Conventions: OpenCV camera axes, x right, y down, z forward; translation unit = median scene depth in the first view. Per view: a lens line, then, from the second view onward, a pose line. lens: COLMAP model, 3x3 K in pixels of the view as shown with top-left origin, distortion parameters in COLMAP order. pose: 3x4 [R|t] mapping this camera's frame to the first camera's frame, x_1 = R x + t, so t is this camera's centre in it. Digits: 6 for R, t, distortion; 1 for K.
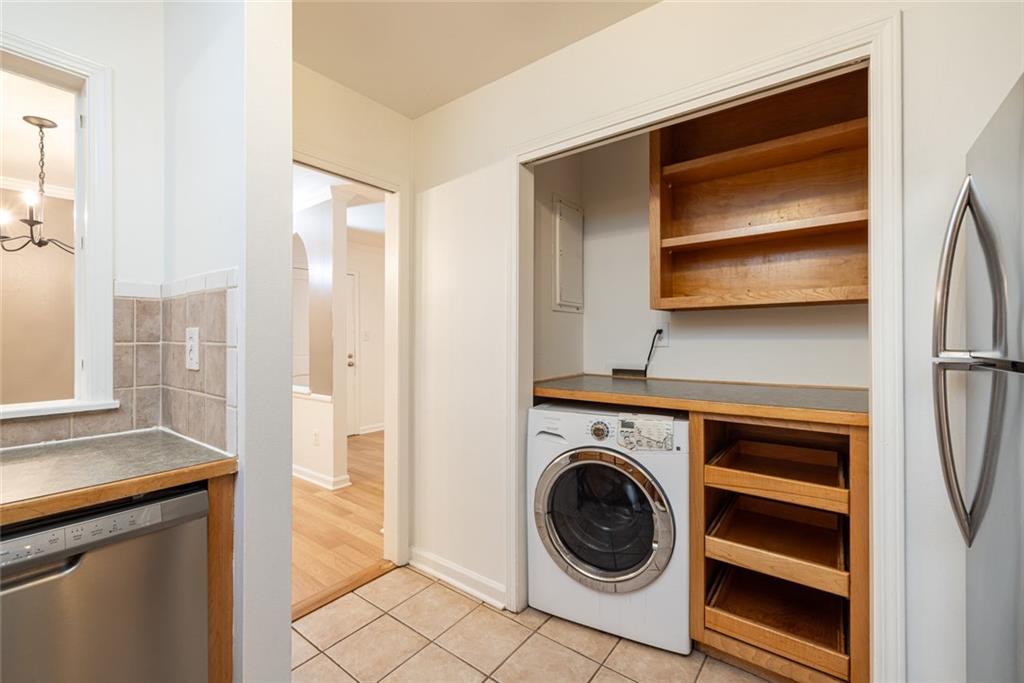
lens RADIAL K [[431.2, 0, 514.7], [0, 431.2, 340.2], [0, 0, 1]] dist [0.004392, -0.001575]
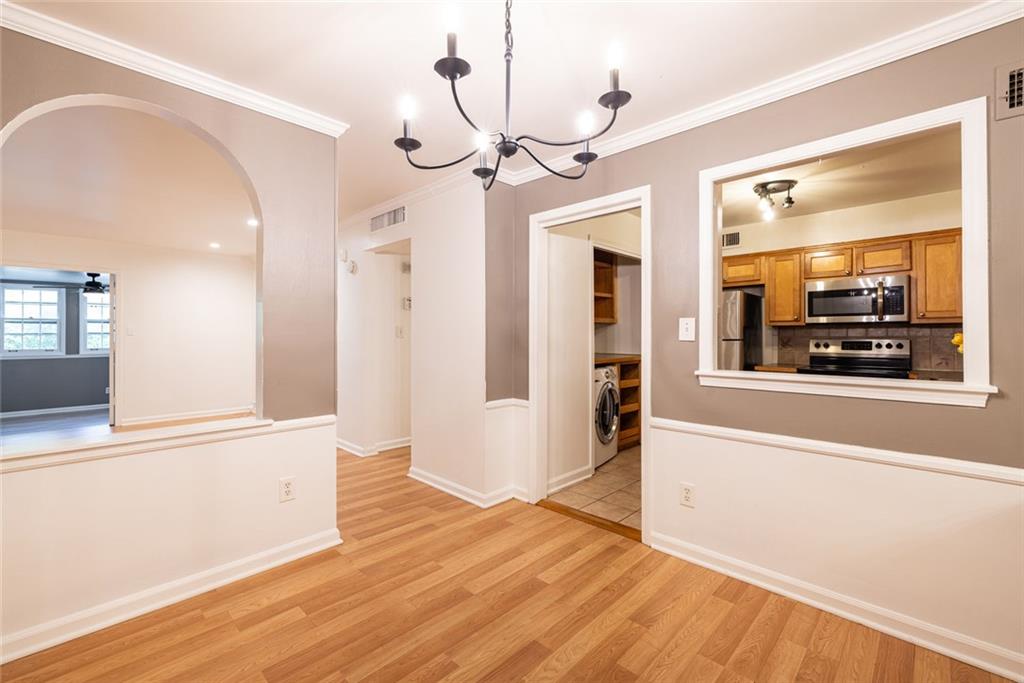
lens RADIAL K [[431.2, 0, 520.1], [0, 431.2, 331.6], [0, 0, 1]] dist [0.004392, -0.001575]
pose [[0.112324, 0.004756, 0.993660, -1.608115], [-0.004269, 0.999982, -0.004303, -0.009471], [-0.993662, -0.003759, 0.112342, 0.898383]]
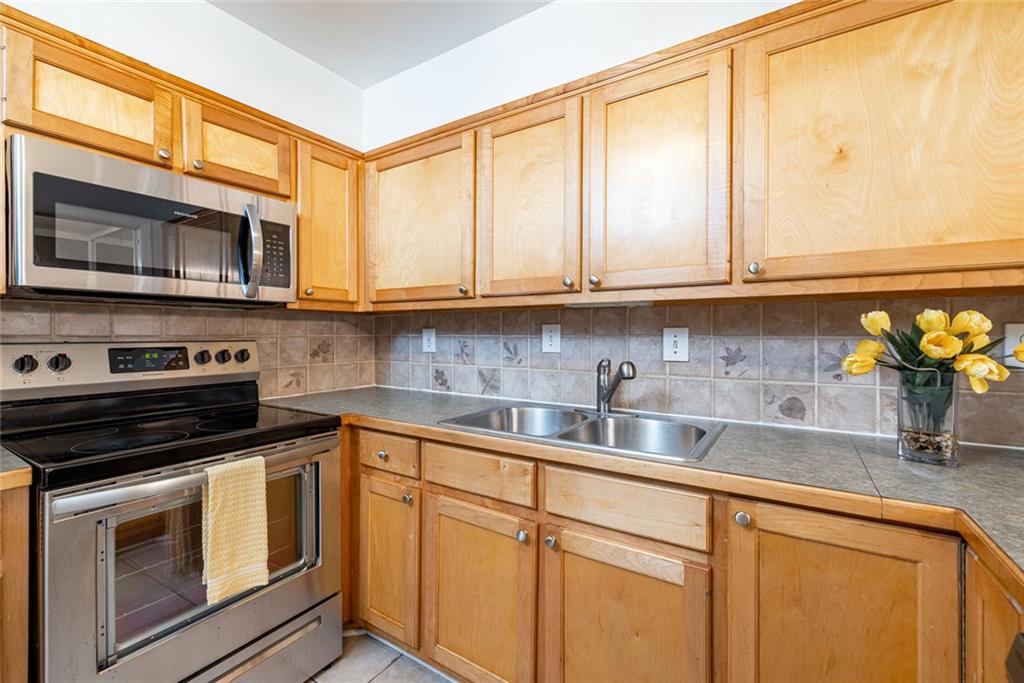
lens RADIAL K [[431.2, 0, 515.5], [0, 431.2, 333.7], [0, 0, 1]] dist [0.004392, -0.001575]
pose [[-0.997352, -0.006034, -0.072469, -0.173552], [-0.005534, 0.999959, -0.007106, -0.003880], [0.072509, -0.006687, -0.997345, 0.438750]]
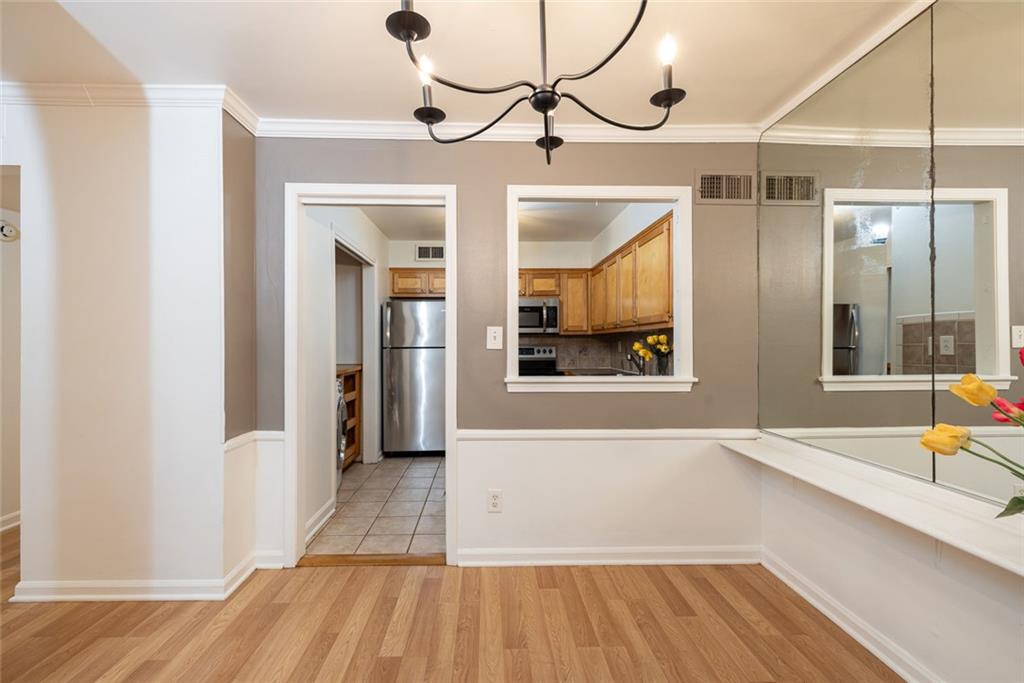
lens RADIAL K [[431.2, 0, 496.8], [0, 431.2, 341.5], [0, 0, 1]] dist [0.004392, -0.001575]
pose [[-0.619738, -0.001343, 0.784808, -1.367755], [-0.006298, 0.999975, -0.003262, -0.008981], [-0.784784, -0.006965, -0.619731, 1.254620]]
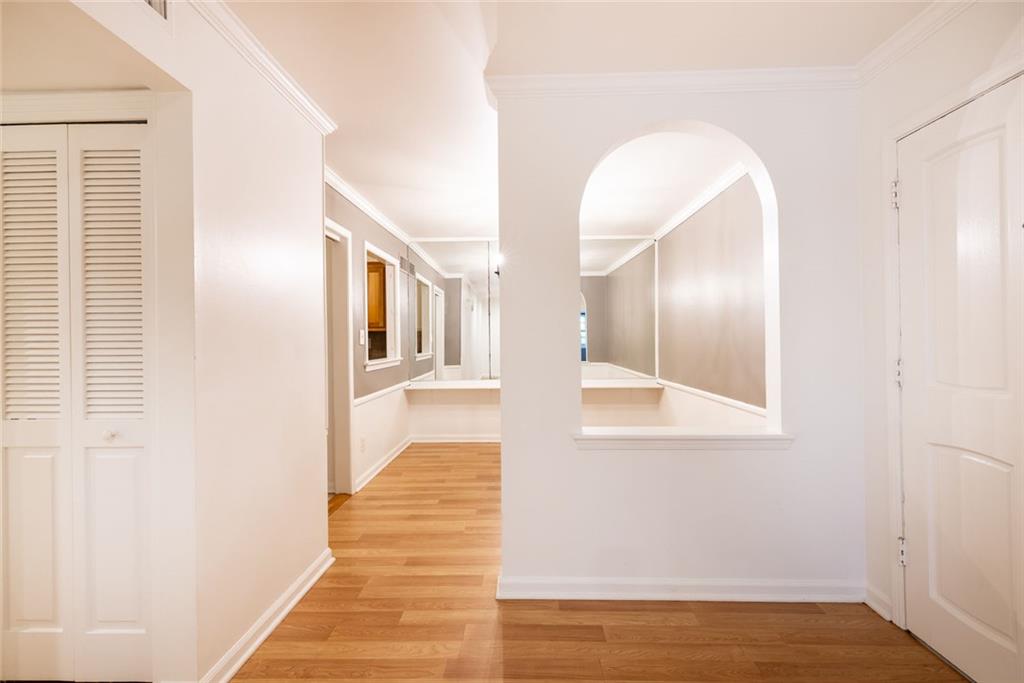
lens RADIAL K [[431.2, 0, 506.8], [0, 431.2, 339.3], [0, 0, 1]] dist [0.004392, -0.001575]
pose [[-0.826324, 0.002800, -0.563188, -0.118897], [0.006718, 0.999966, -0.004885, 0.001179], [0.563155, -0.007820, -0.826314, 2.202382]]
